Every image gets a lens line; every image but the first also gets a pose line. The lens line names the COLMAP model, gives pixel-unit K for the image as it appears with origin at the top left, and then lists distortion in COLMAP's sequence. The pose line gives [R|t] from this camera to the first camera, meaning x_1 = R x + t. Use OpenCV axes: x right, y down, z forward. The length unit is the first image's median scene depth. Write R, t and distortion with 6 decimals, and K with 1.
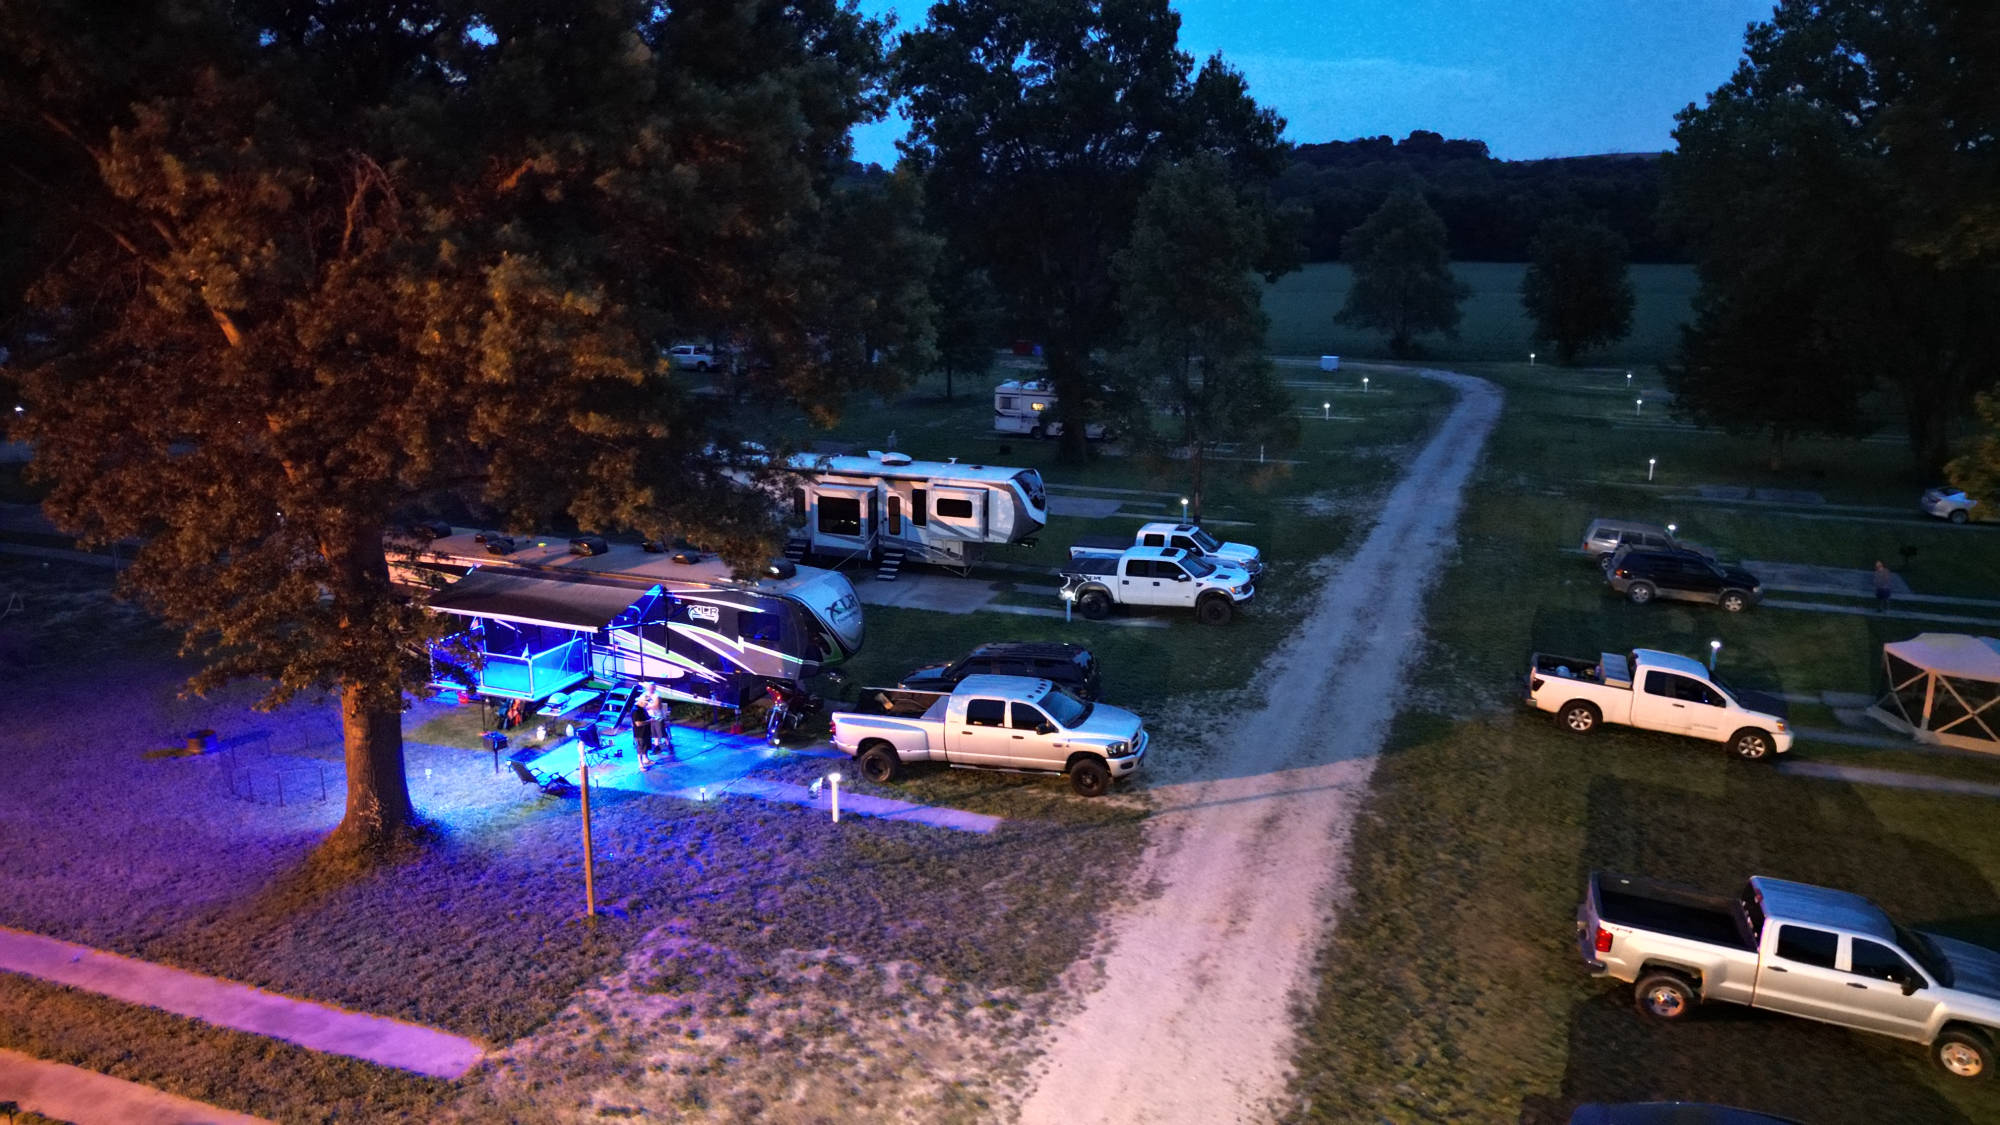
lens RADIAL K [[1409.2, 0, 1000.0], [0, 1409.2, 562.5], [0, 0, 1]] dist [0.070744, -0.064817]
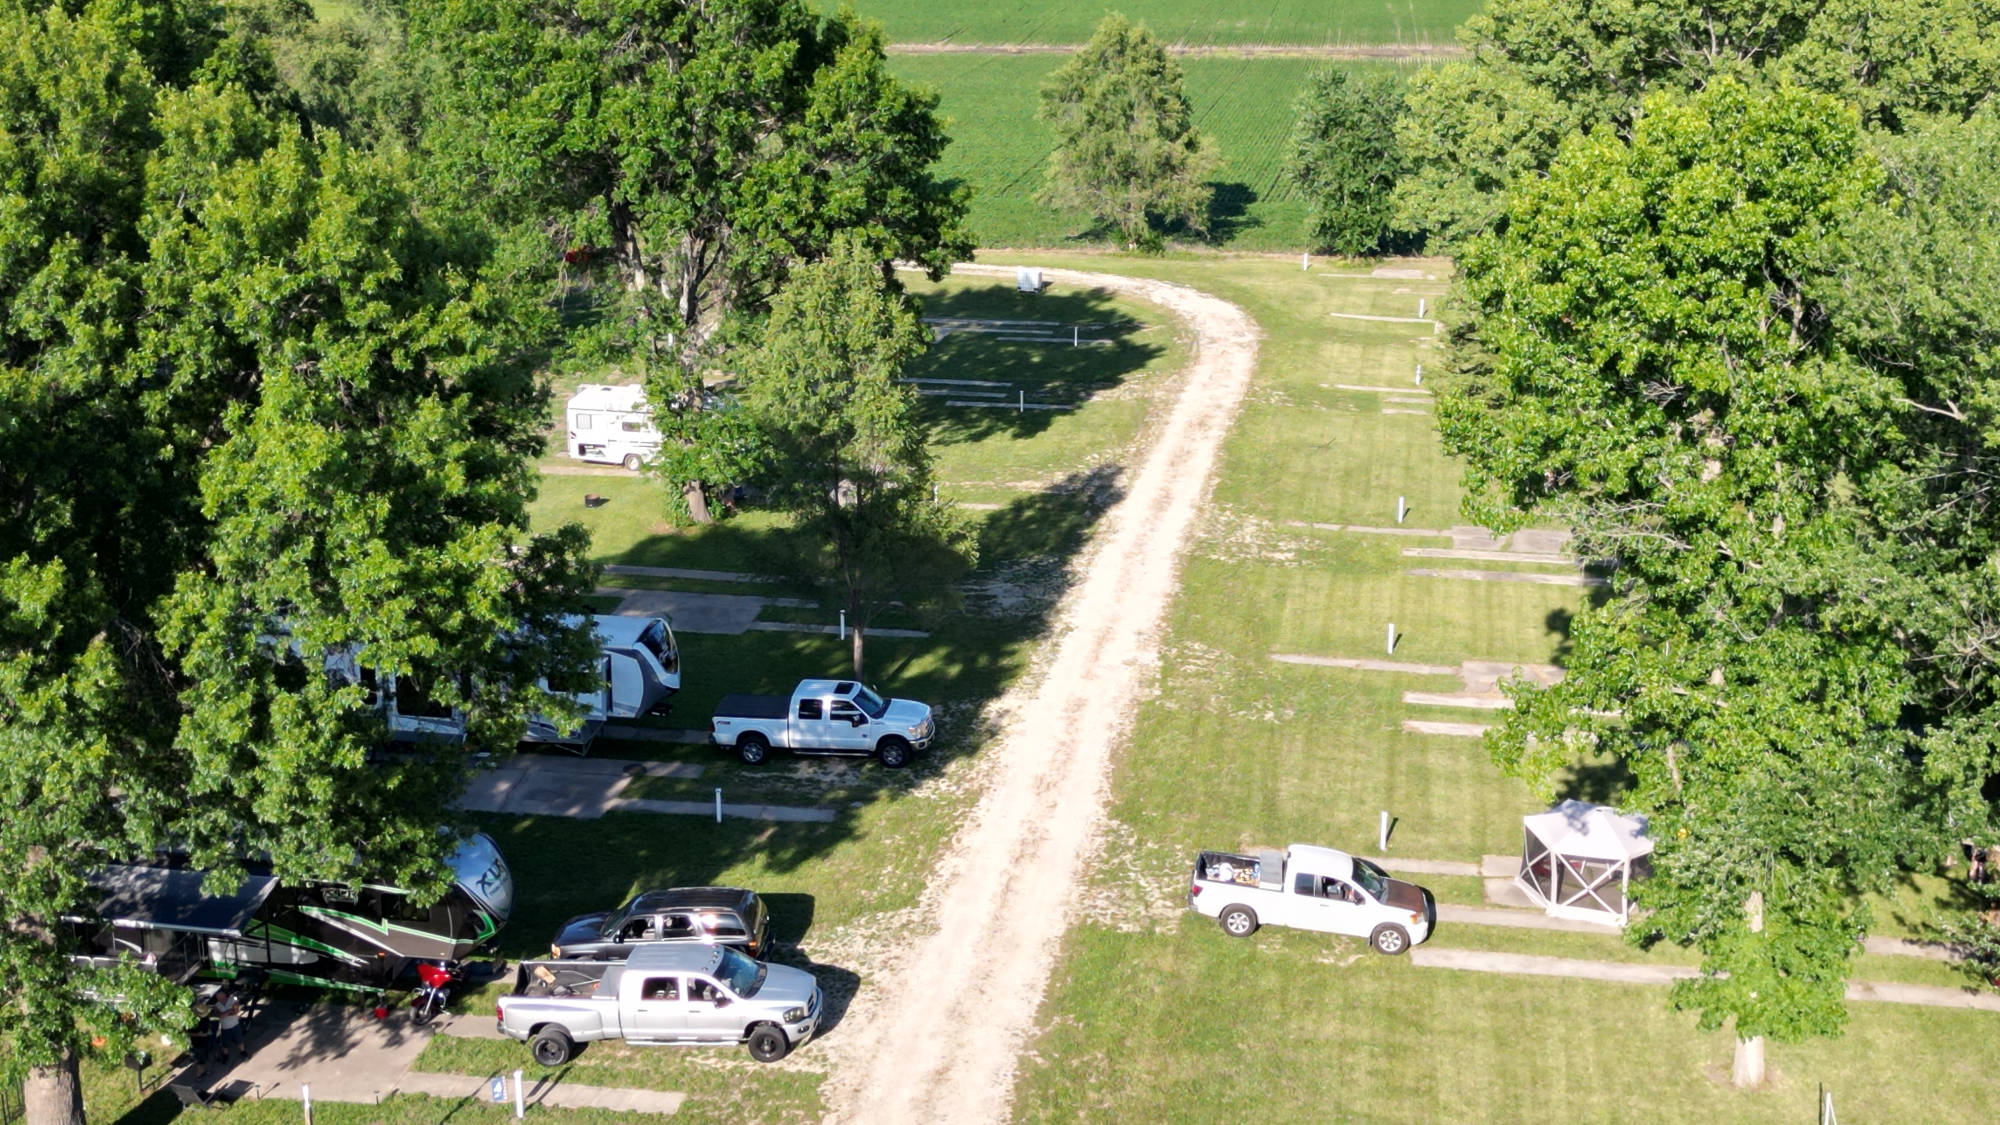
lens RADIAL K [[2511.0, 0, 1025.1], [0, 2511.0, 557.7], [0, 0, 1]] dist [0.214584, -0.793686]
pose [[0.977761, -0.056315, 0.202020, -0.094228], [0.043769, 0.996856, 0.066044, -0.280466], [-0.205104, -0.055733, 0.977152, -0.731942]]
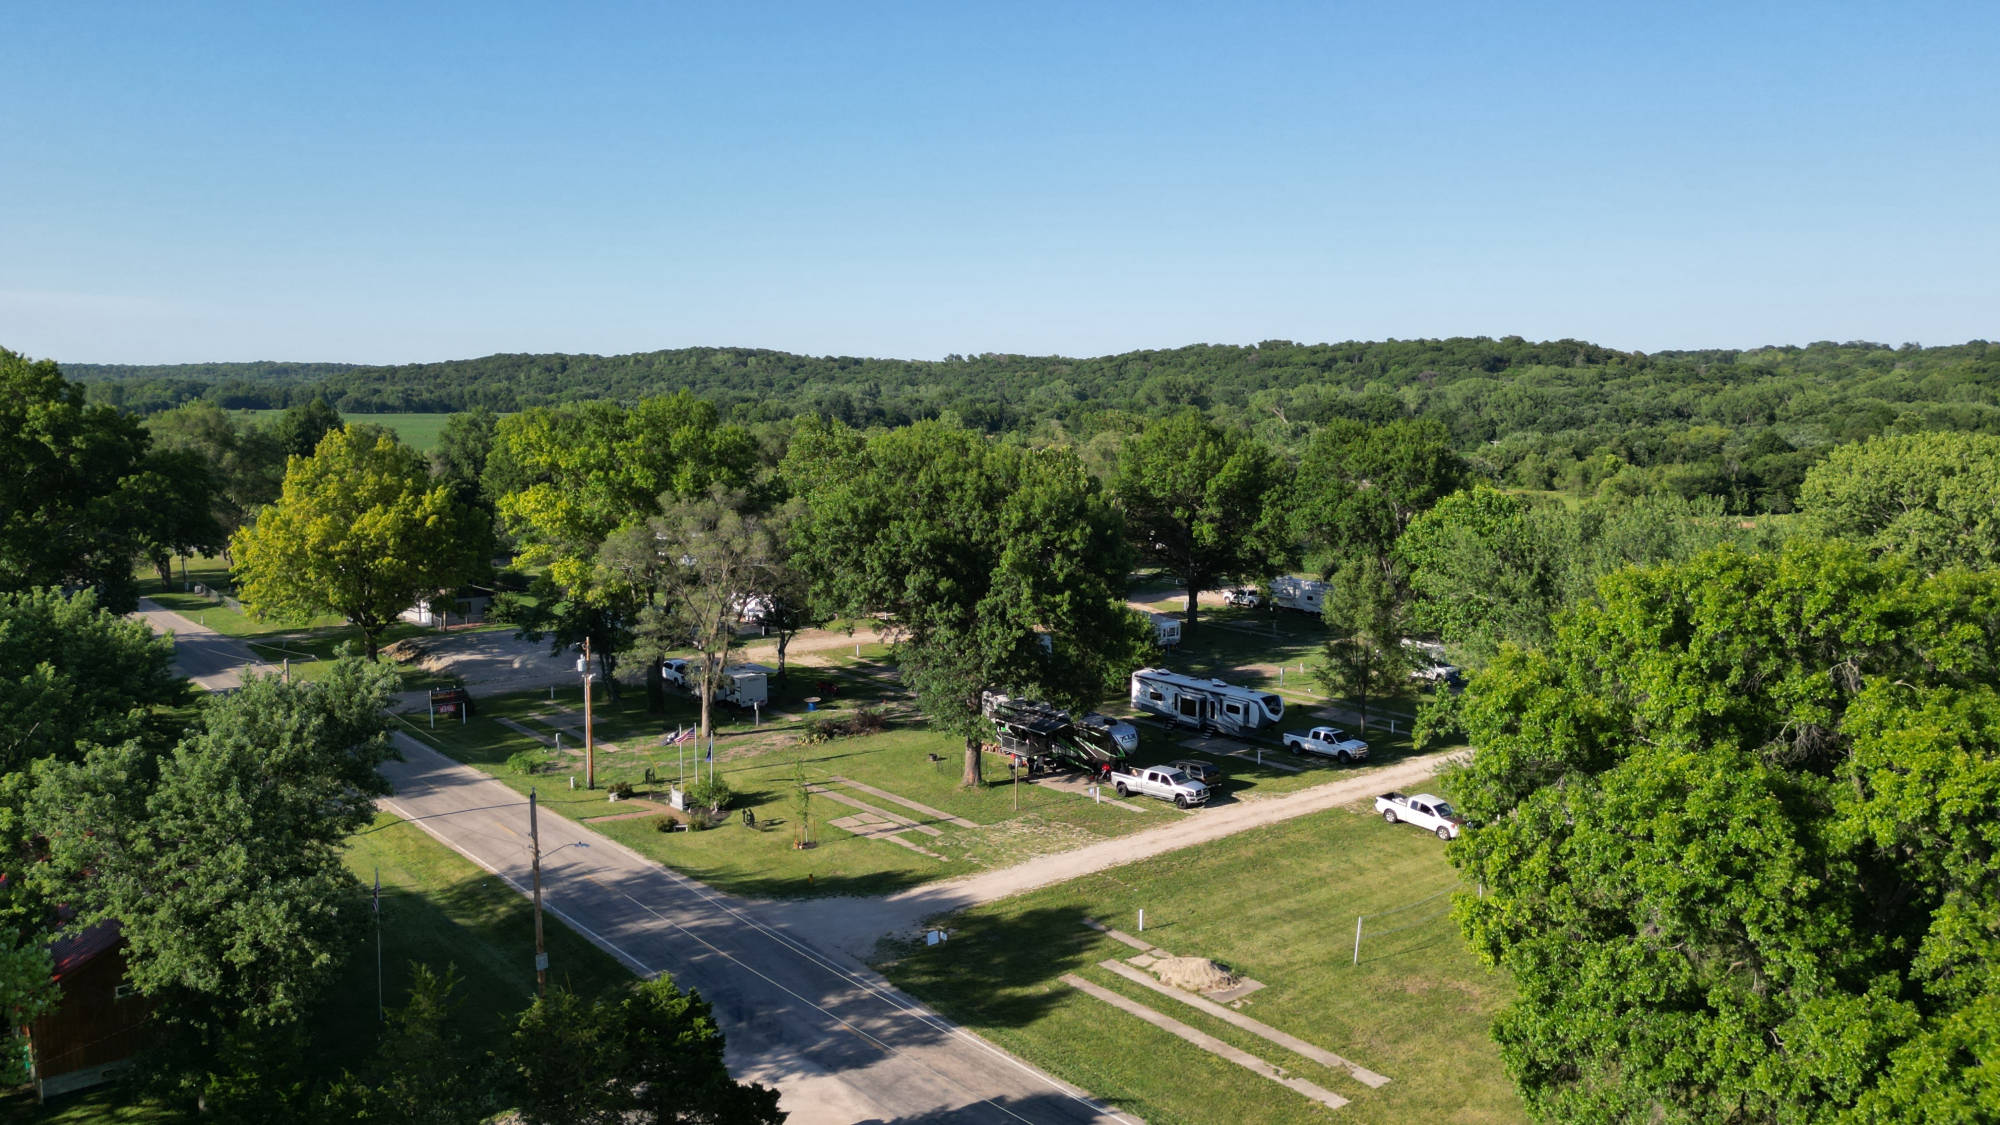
lens RADIAL K [[1523.5, 0, 998.5], [0, 1523.5, 552.2], [0, 0, 1]] dist [0.155752, -0.240725]
pose [[0.871291, 0.054493, -0.487732, 1.135888], [-0.115746, 0.988598, -0.096317, -0.011753], [0.476922, 0.140373, 0.867664, -1.833924]]
